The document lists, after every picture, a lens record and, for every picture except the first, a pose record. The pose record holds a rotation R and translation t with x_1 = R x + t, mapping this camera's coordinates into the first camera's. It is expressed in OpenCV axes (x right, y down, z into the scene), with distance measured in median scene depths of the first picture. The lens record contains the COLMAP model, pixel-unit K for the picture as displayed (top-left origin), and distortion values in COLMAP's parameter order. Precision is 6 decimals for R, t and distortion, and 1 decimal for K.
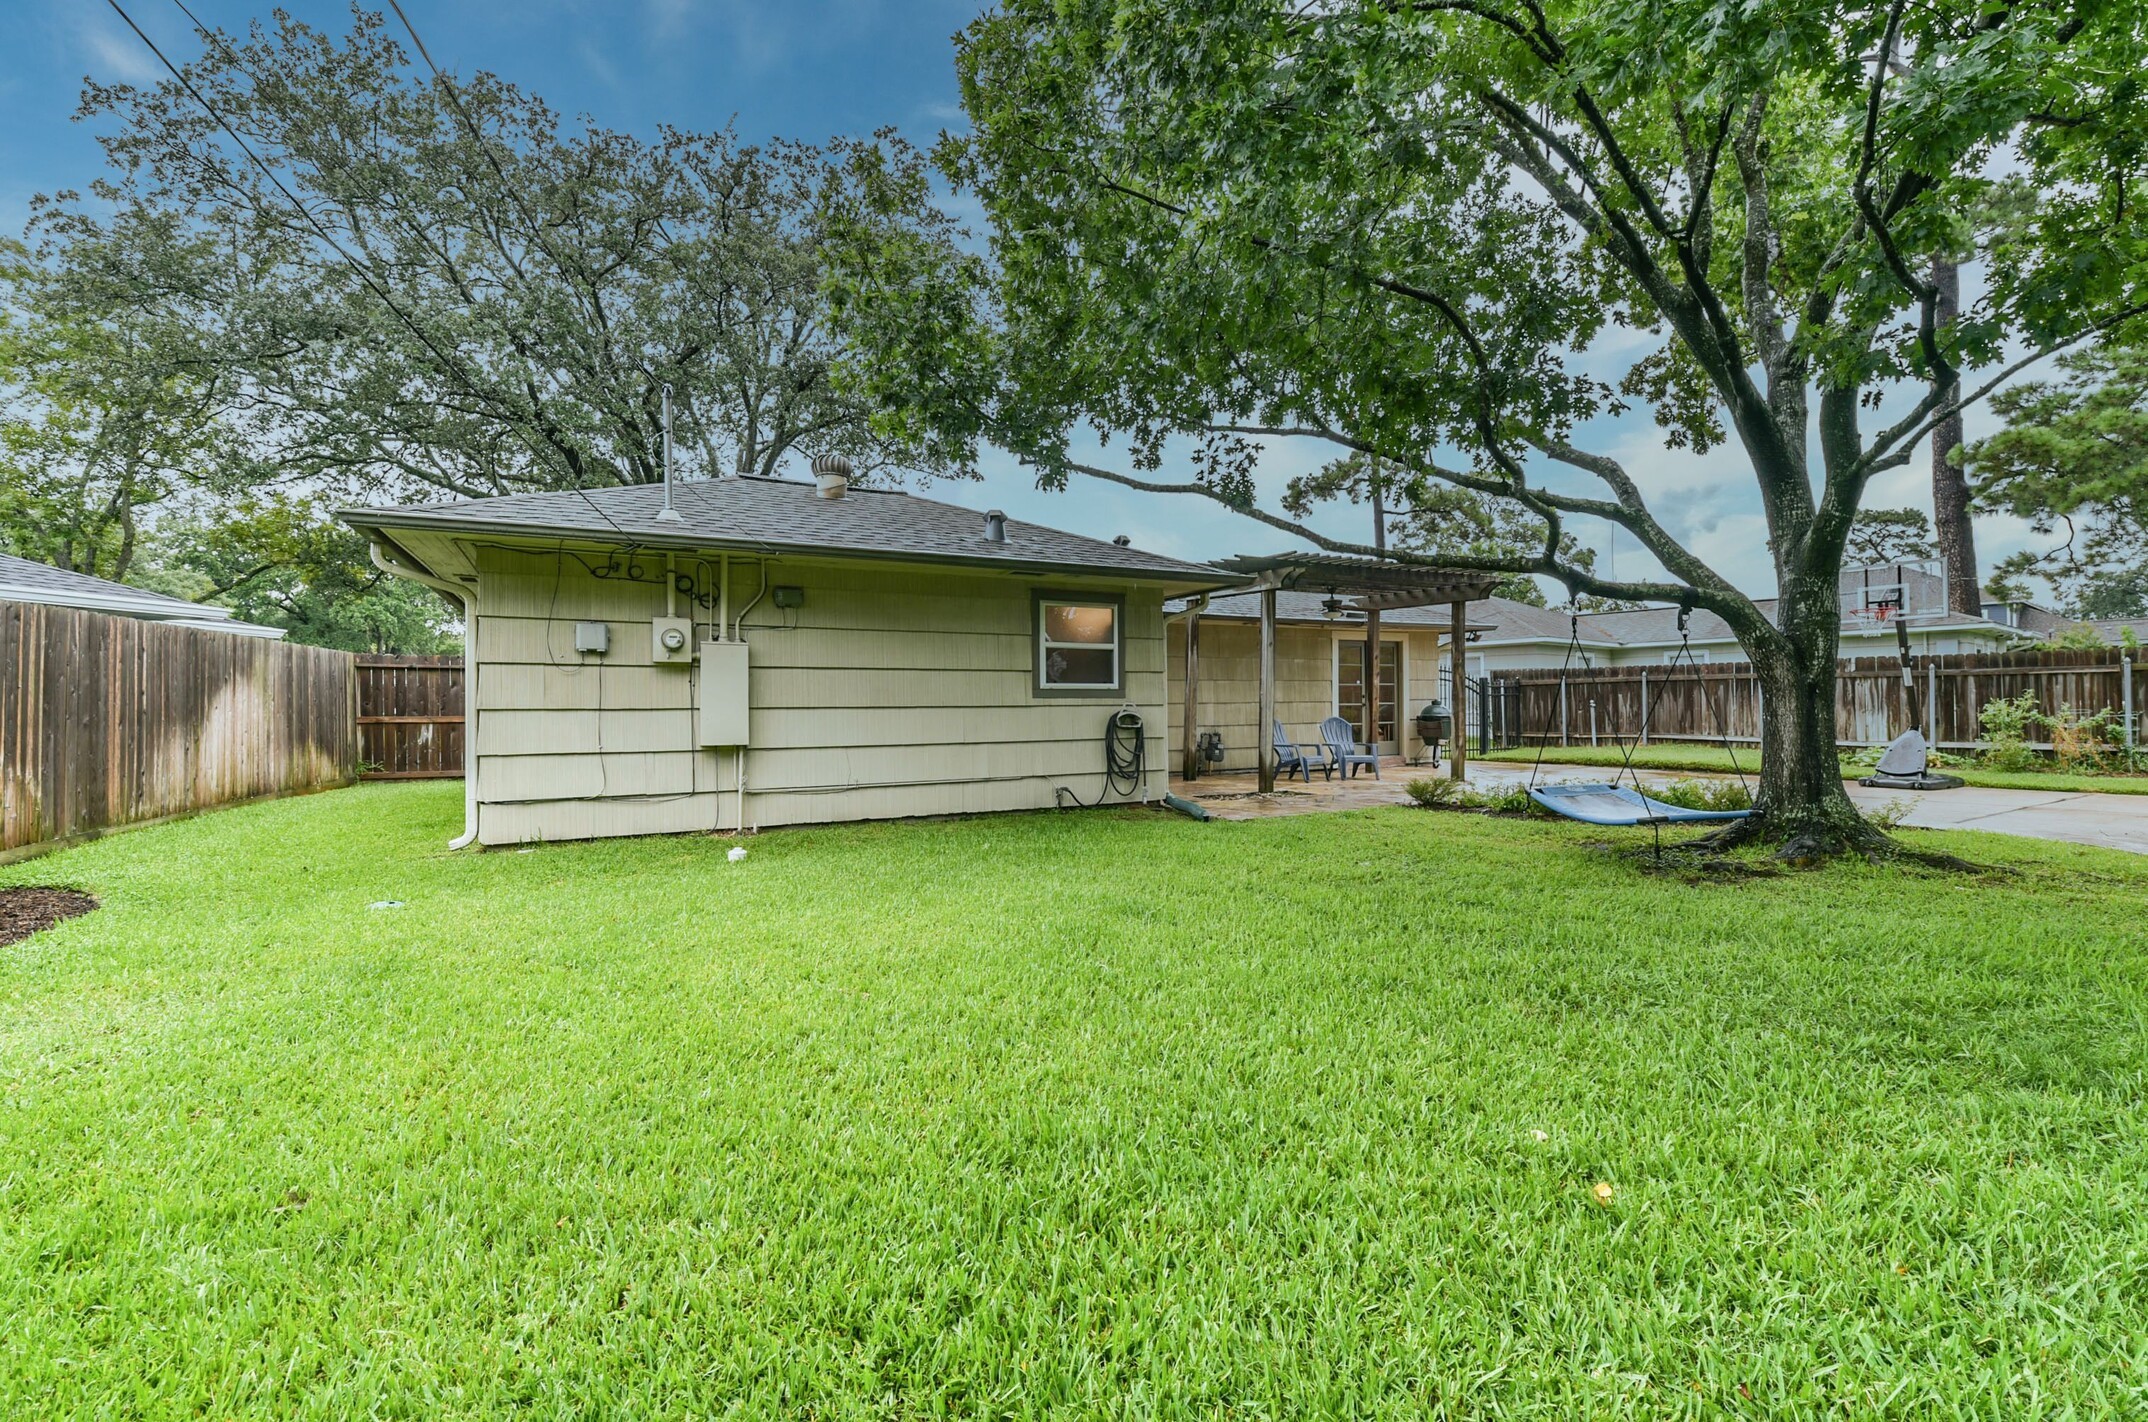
lens RADIAL K [[907.9, 0, 1080.2], [0, 907.9, 698.1], [0, 0, 1]] dist [0.003701, 0.001739]
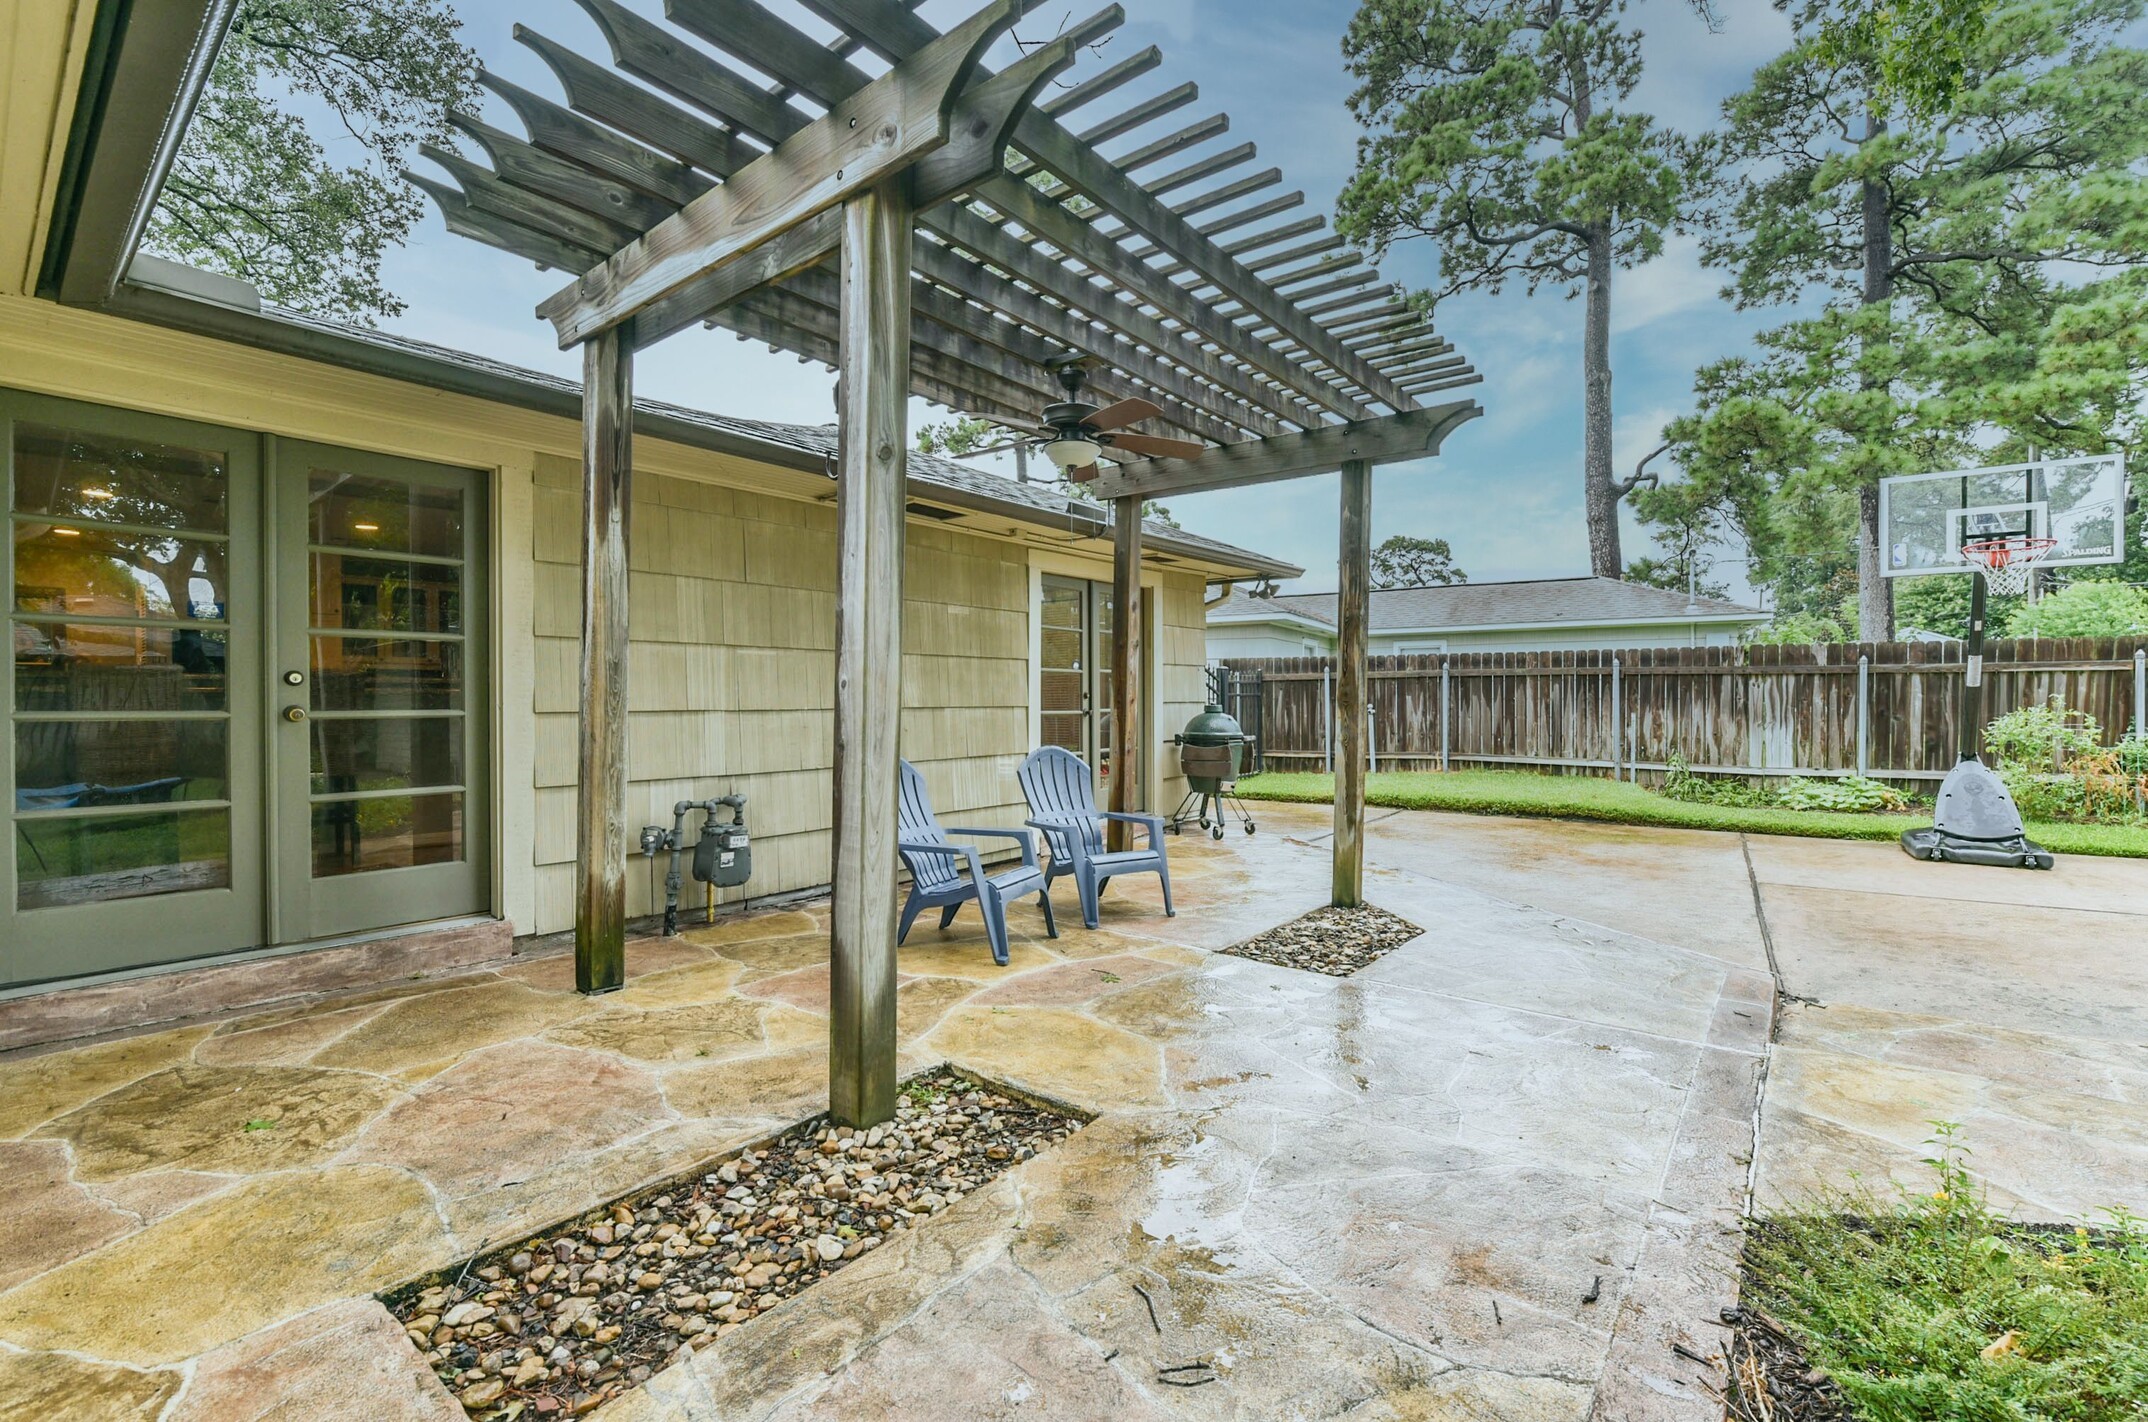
lens RADIAL K [[907.9, 0, 1079.0], [0, 907.9, 700.5], [0, 0, 1]] dist [0.003701, 0.001739]
pose [[0.920912, 0.006248, 0.389721, 0.113846], [-0.008551, 0.999955, 0.004174, -0.001379], [-0.389677, -0.007176, 0.920923, 0.523313]]
